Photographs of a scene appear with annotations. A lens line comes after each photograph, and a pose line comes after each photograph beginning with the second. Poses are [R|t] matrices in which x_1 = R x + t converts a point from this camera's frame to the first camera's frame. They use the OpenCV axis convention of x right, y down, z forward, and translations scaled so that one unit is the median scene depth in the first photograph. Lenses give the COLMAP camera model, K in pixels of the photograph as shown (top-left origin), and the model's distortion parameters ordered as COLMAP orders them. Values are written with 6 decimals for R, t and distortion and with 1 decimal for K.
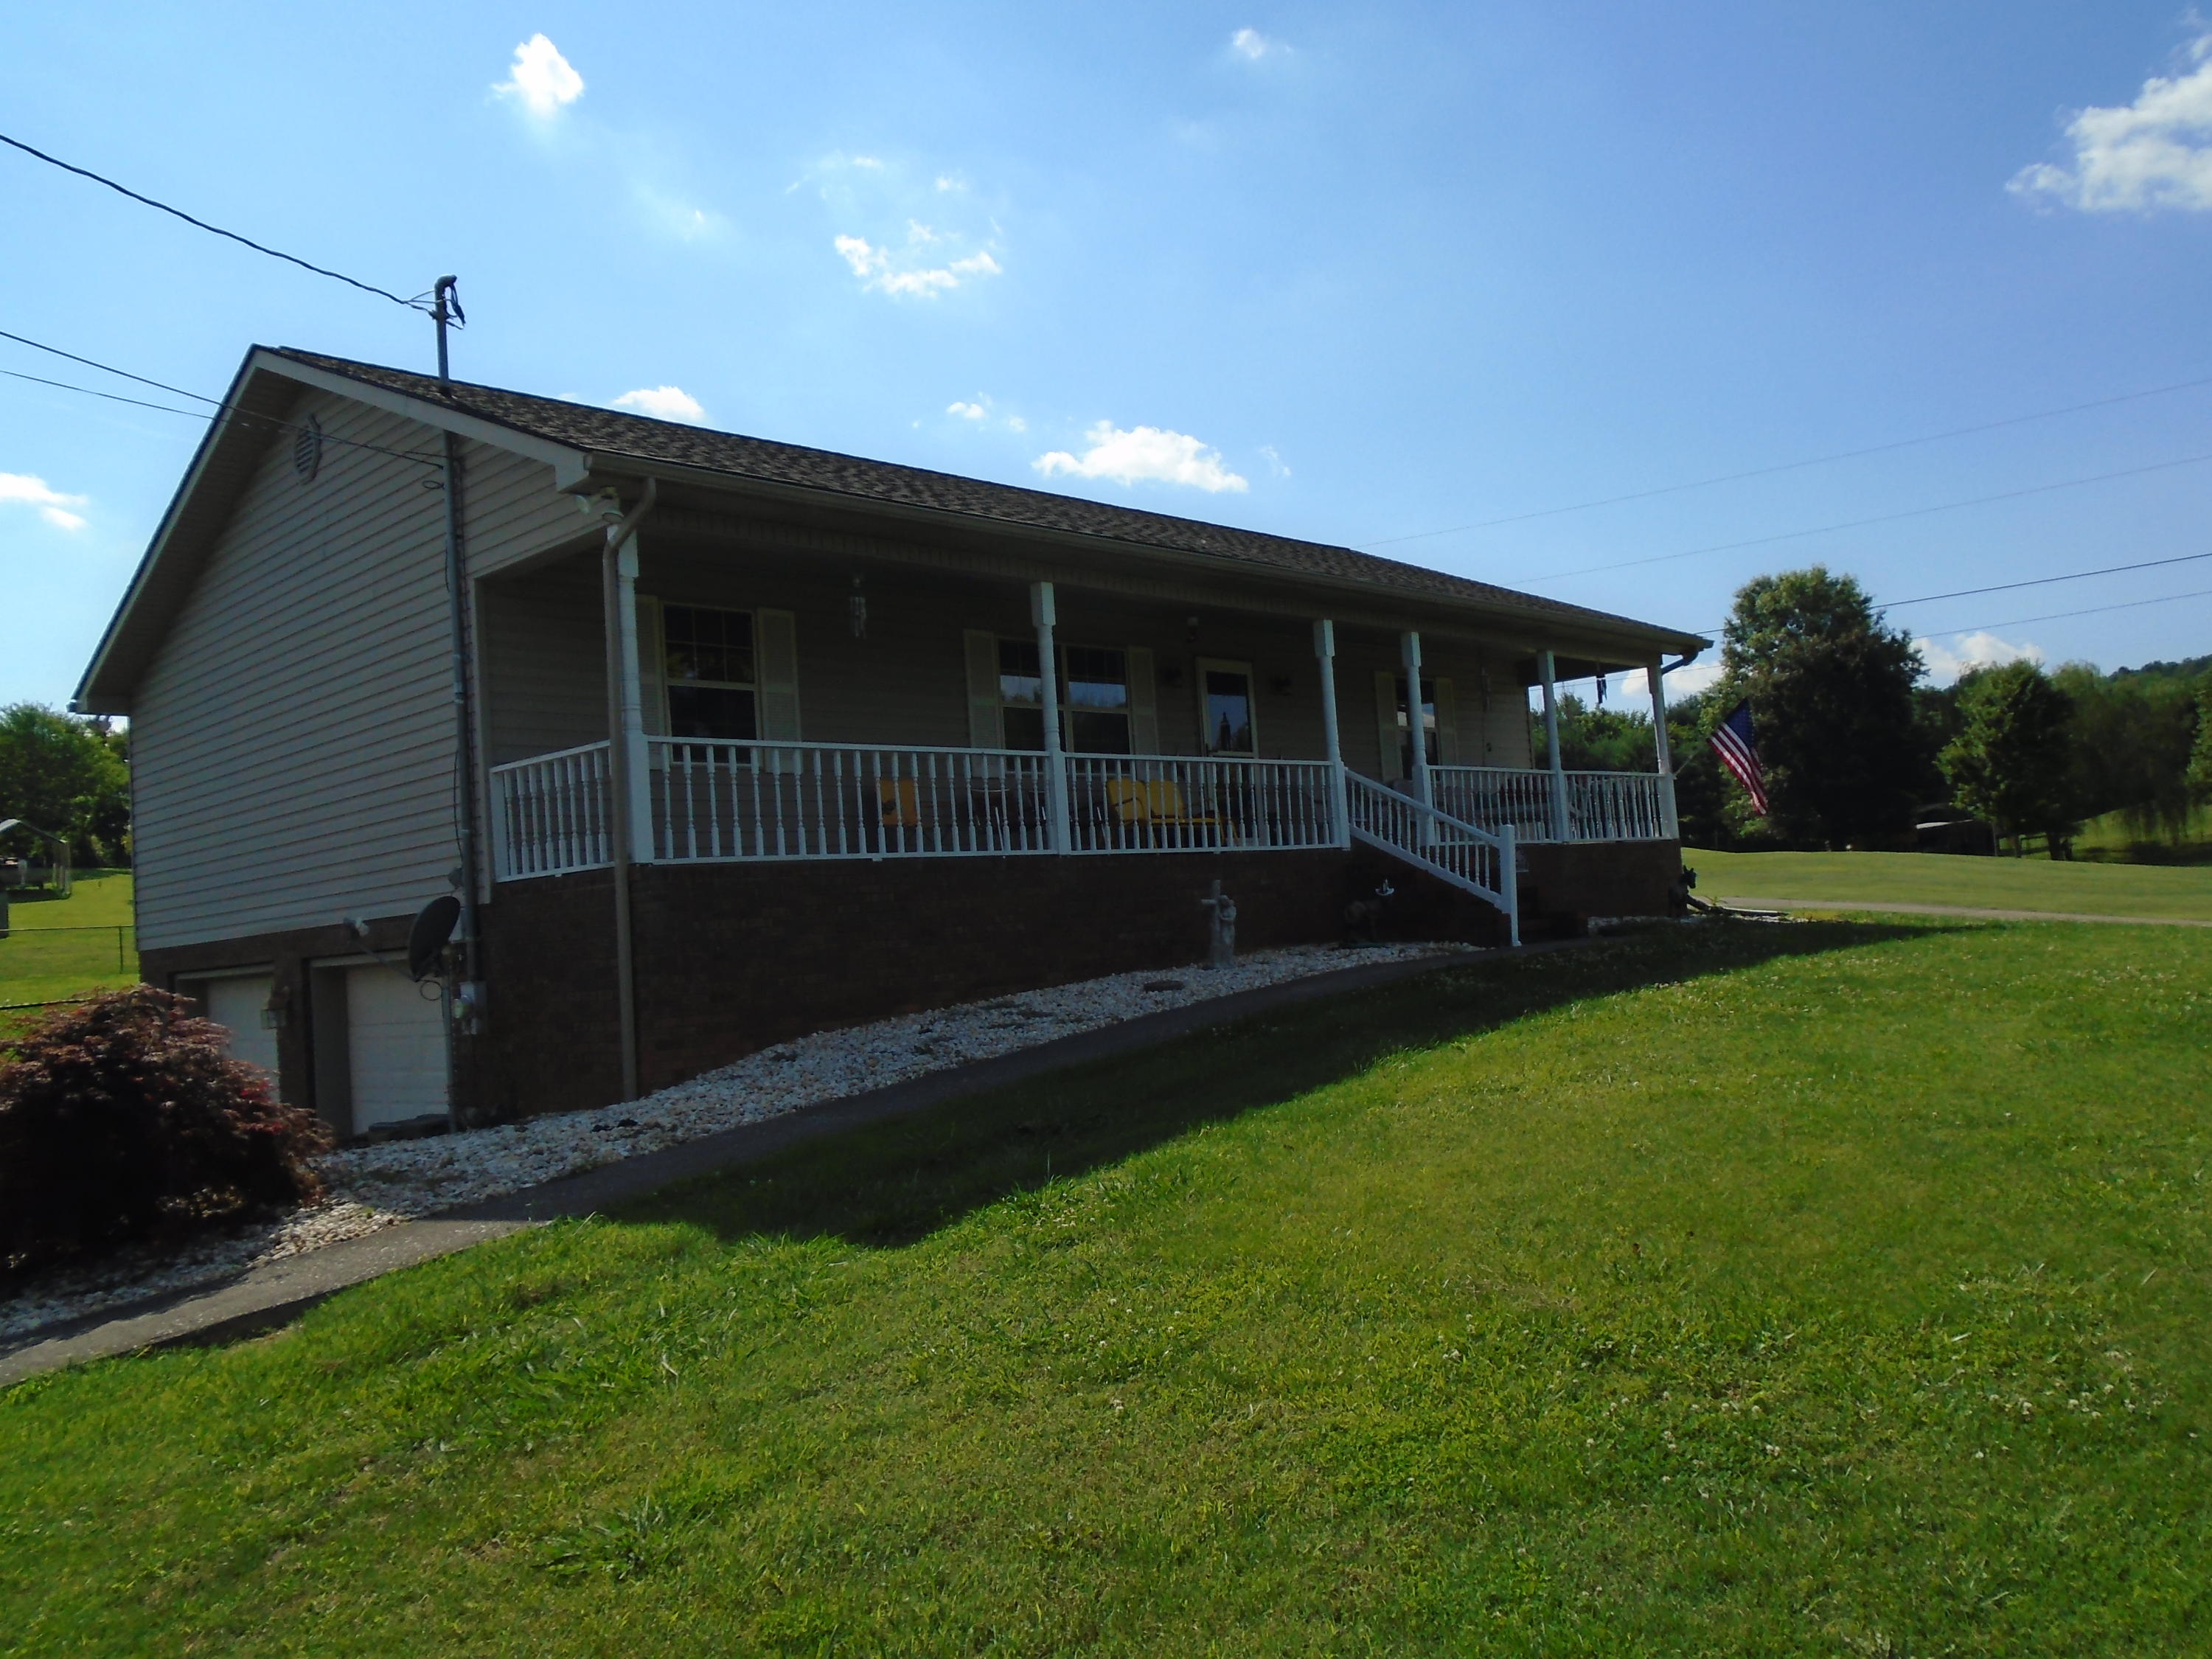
lens RADIAL K [[1726.9, 0, 1106.0], [0, 1726.9, 829.5], [0, 0, 1]] dist [-0.094151, 0.116705]
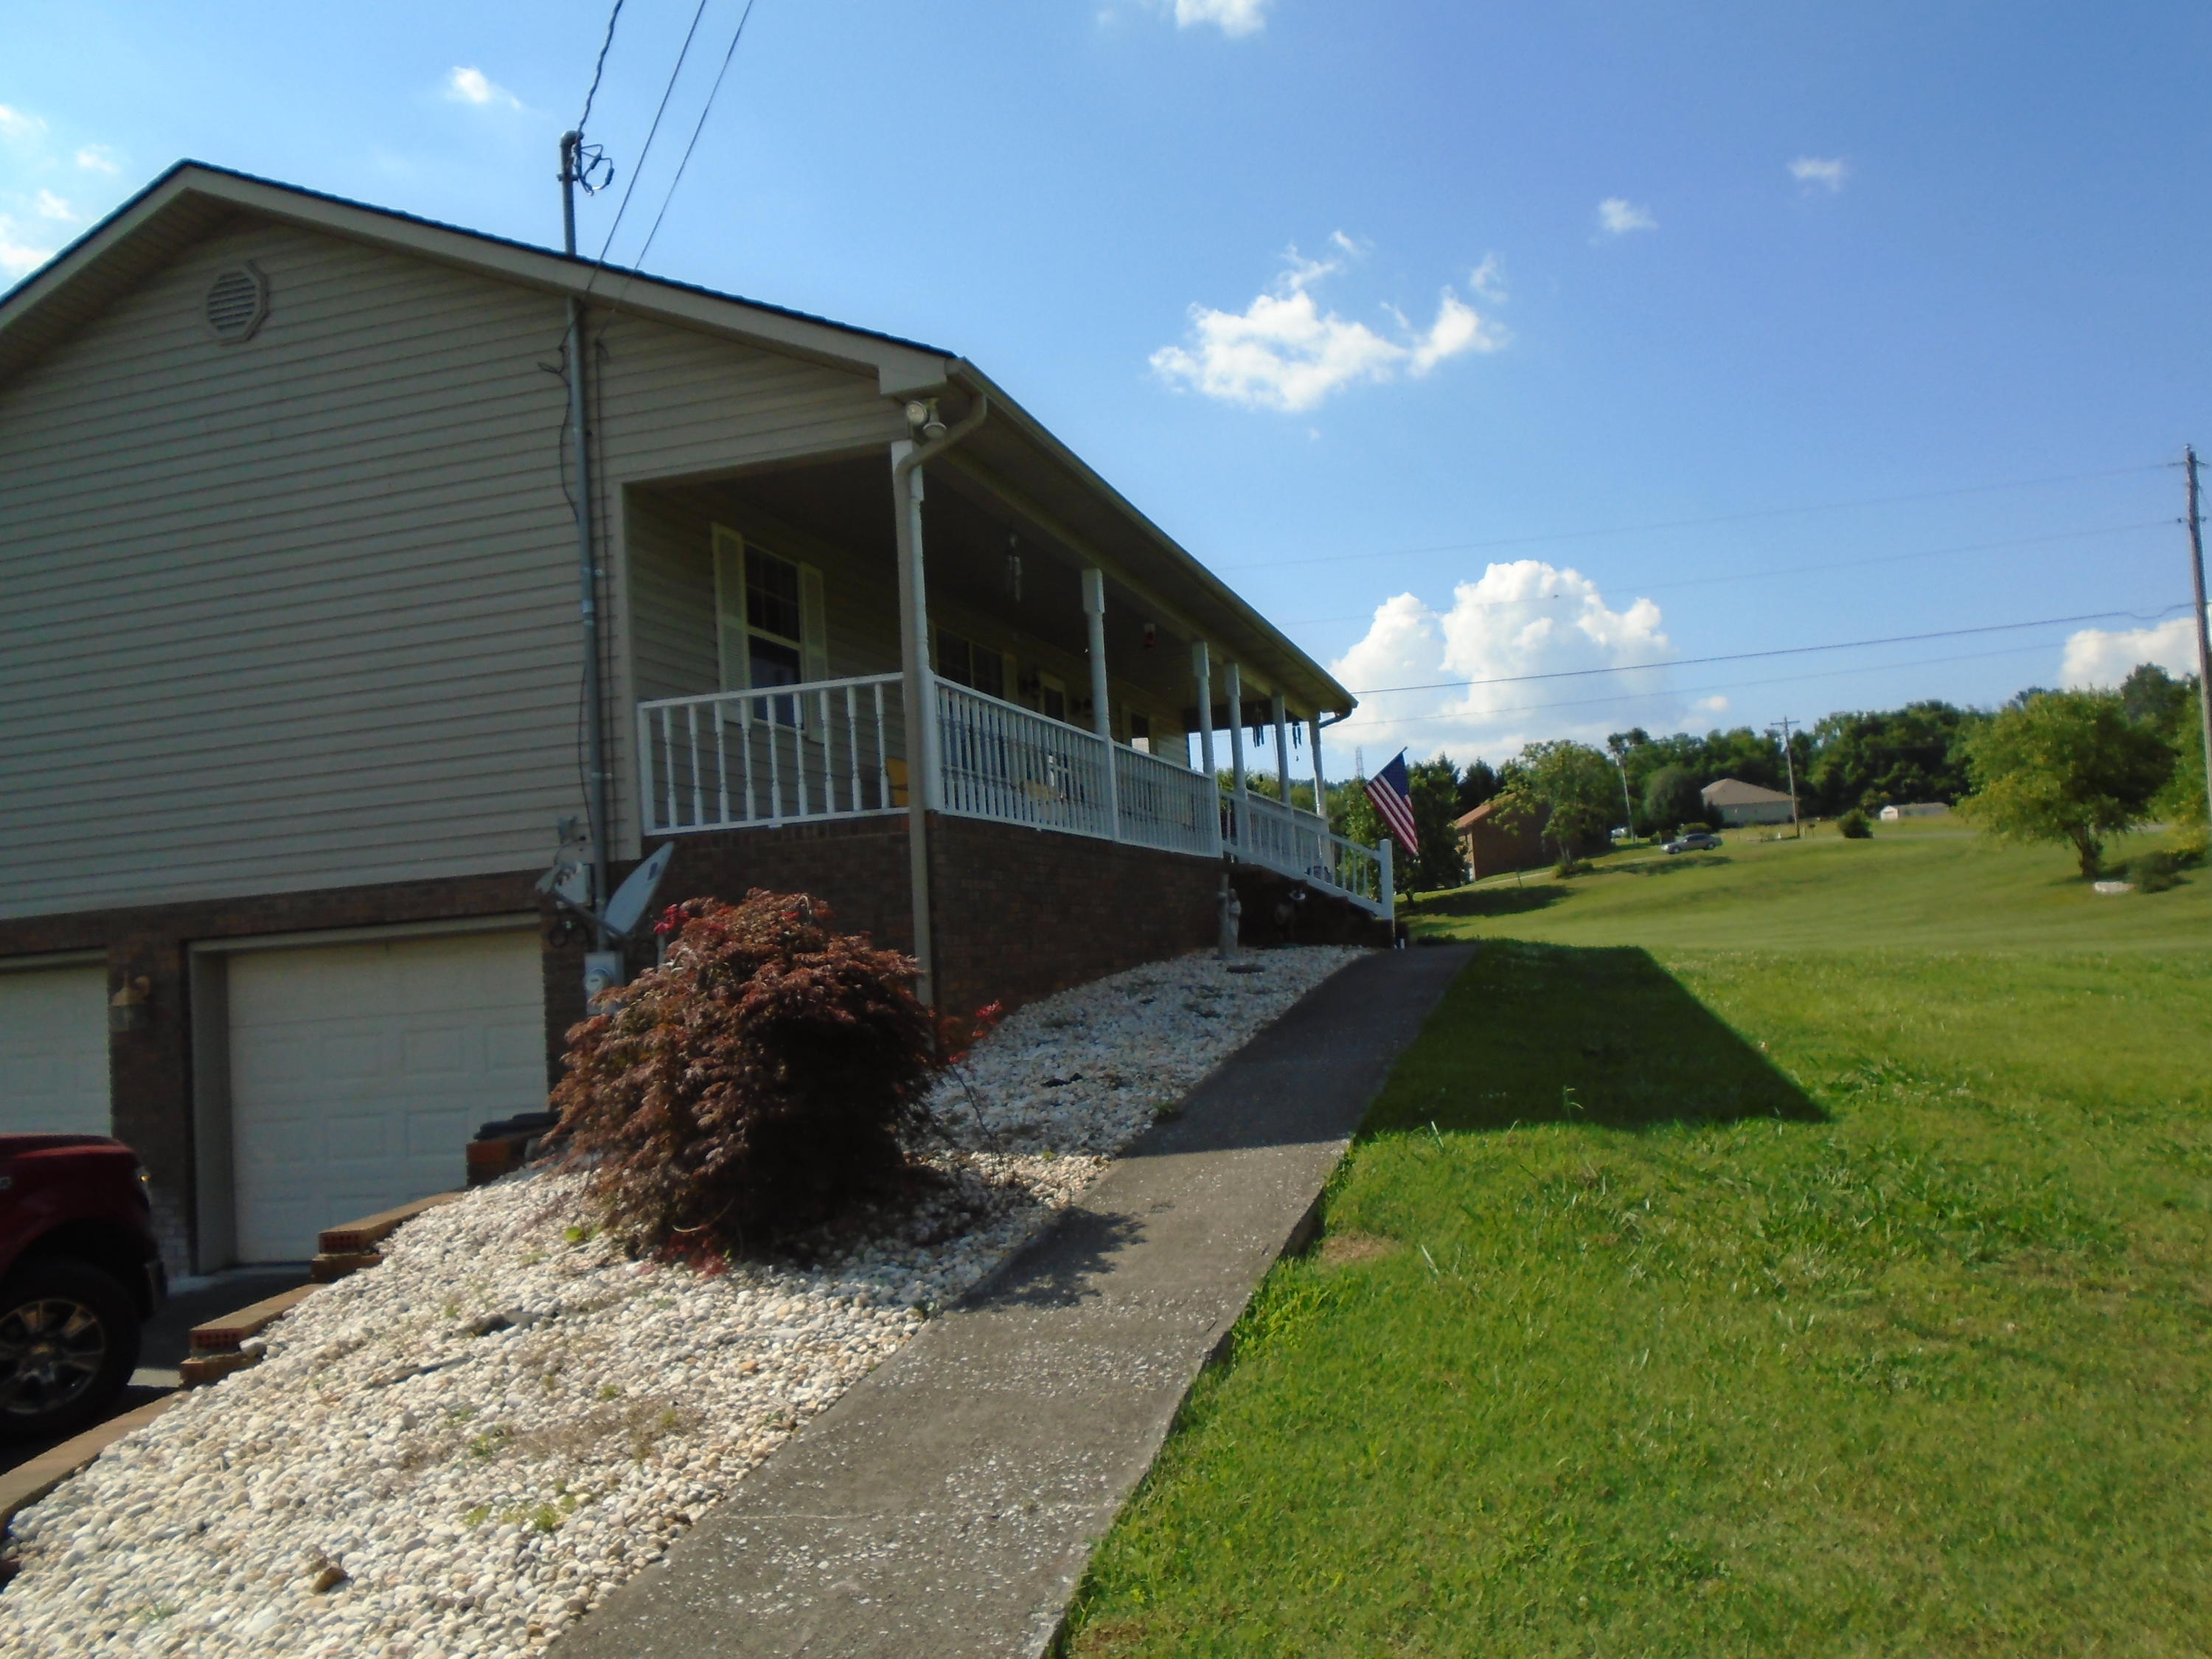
lens RADIAL K [[1726.9, 0, 1106.0], [0, 1726.9, 829.5], [0, 0, 1]] dist [-0.094151, 0.116705]
pose [[0.884503, 0.046505, 0.464211, -0.454685], [-0.022064, 0.998076, -0.057948, 0.060308], [-0.466013, 0.041013, 0.883827, 0.107746]]
